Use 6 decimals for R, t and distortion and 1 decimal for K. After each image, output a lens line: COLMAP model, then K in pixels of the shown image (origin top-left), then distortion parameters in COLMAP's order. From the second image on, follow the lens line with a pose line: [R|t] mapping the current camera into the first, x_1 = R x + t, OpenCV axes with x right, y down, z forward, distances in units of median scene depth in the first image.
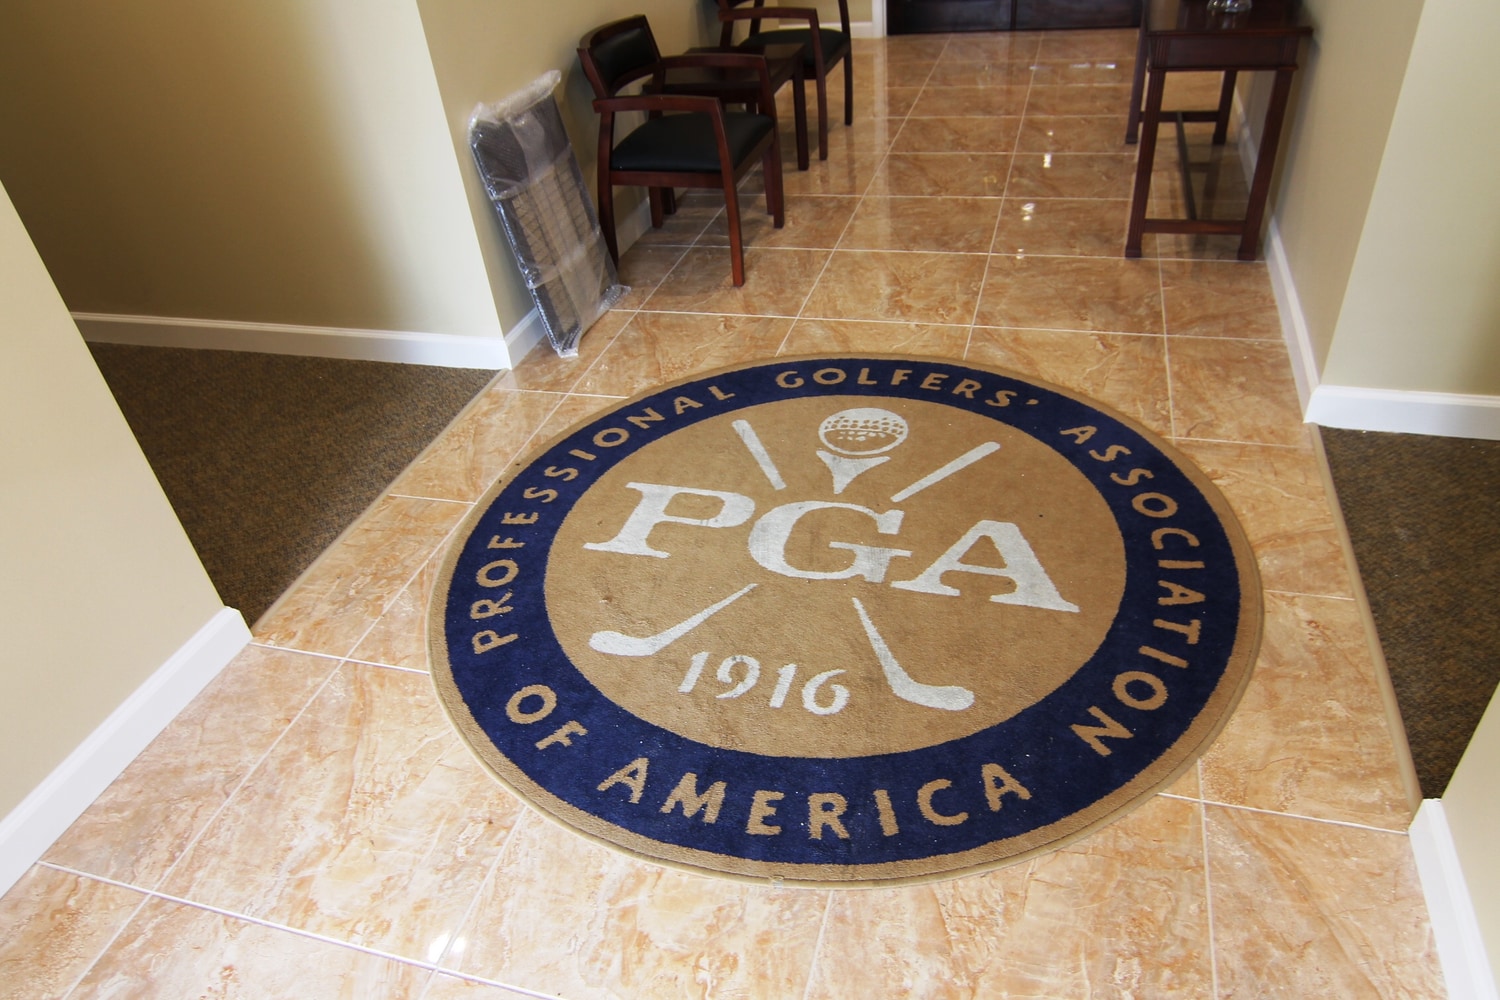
lens RADIAL K [[992.2, 0, 752.5], [0, 992.2, 486.8], [0, 0, 1]] dist [0.001293, -0.001200]
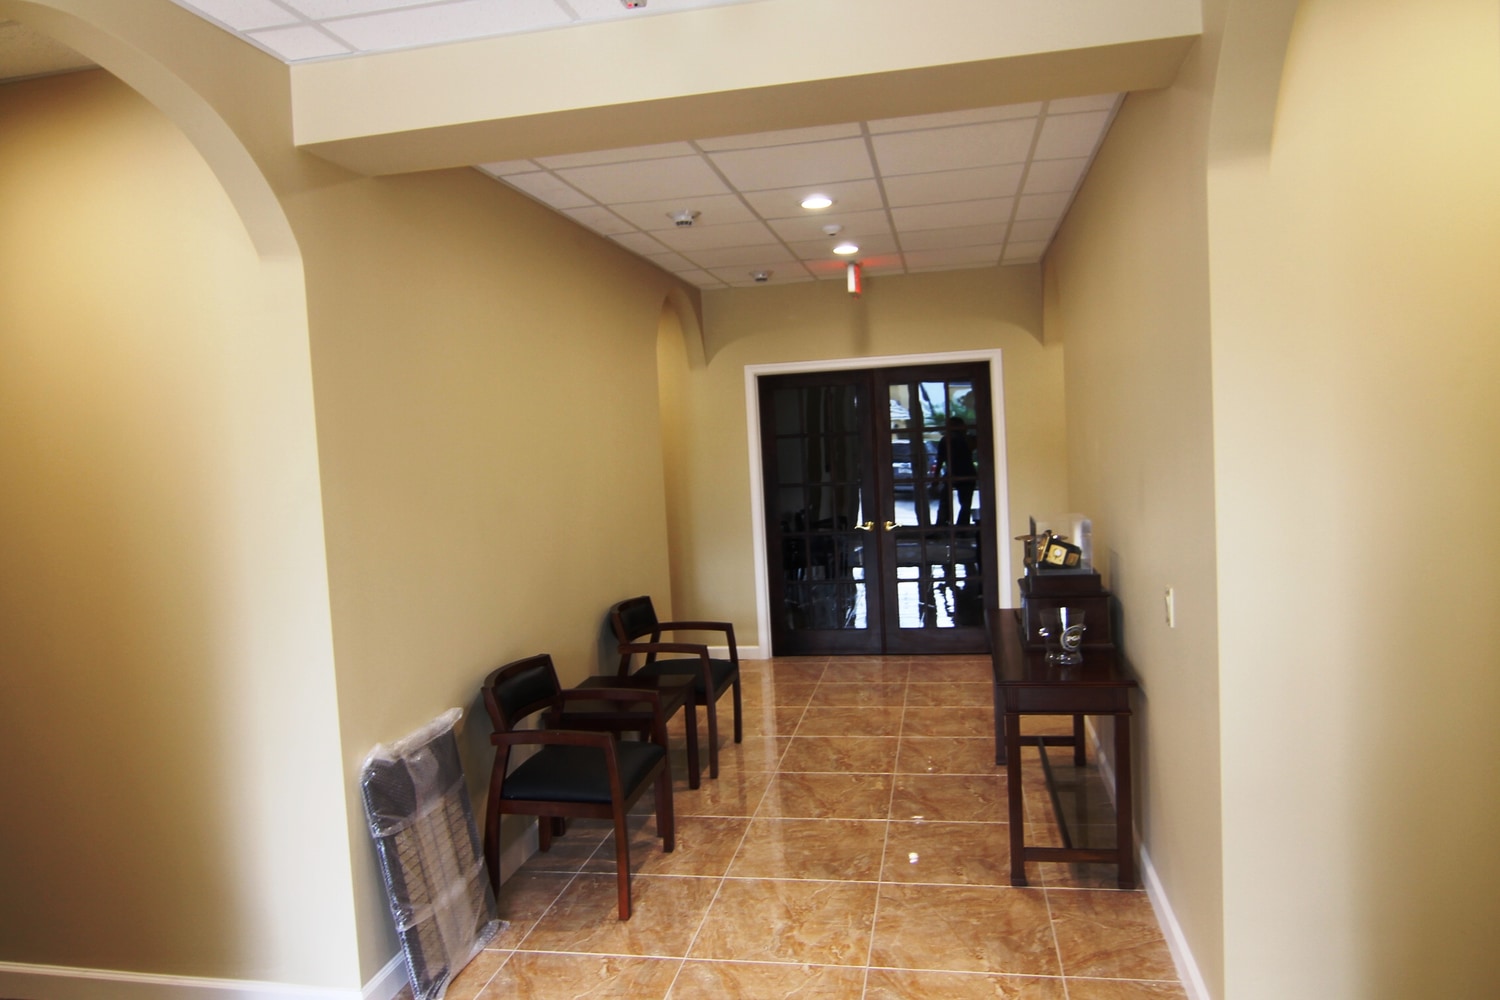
lens RADIAL K [[992.2, 0, 750.9], [0, 992.2, 504.5], [0, 0, 1]] dist [-0.004018, -0.001616]
pose [[0.995027, 0.031434, 0.094516, 0.004381], [0.023314, 0.849035, -0.527821, -0.035351], [-0.096839, 0.527400, 0.844080, -0.030428]]
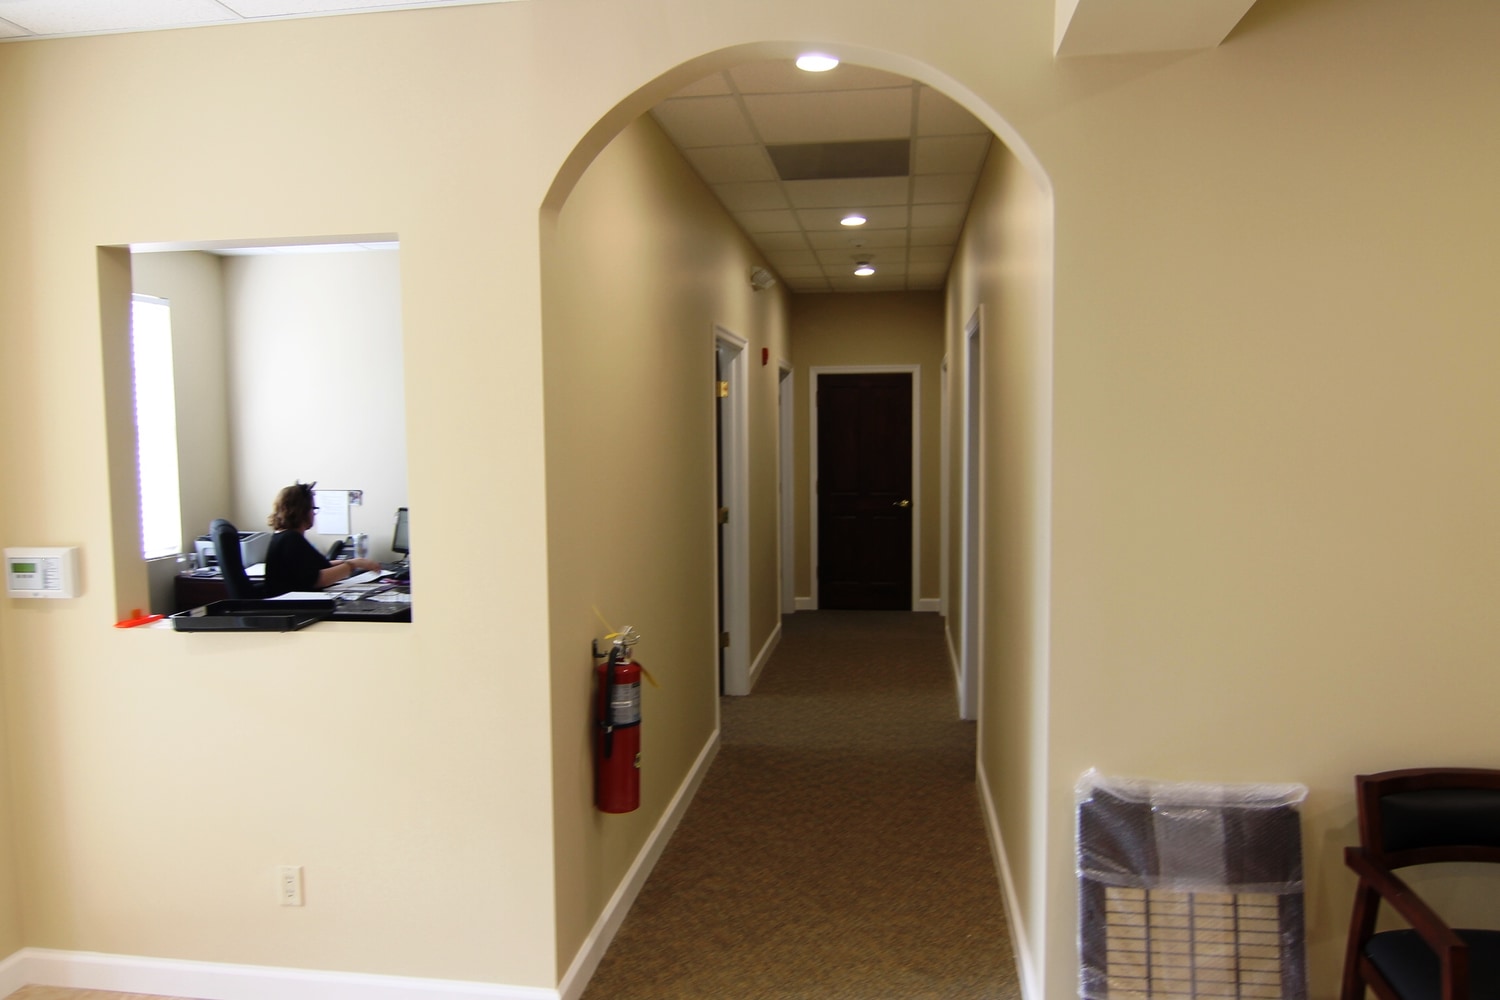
lens RADIAL K [[992.2, 0, 752.5], [0, 992.2, 486.8], [0, 0, 1]] dist [0.001293, -0.001200]
pose [[0.146113, 0.146578, -0.978348, 0.393943], [-0.568560, 0.821754, 0.038204, -0.360150], [0.809562, 0.550668, 0.203408, 0.355431]]
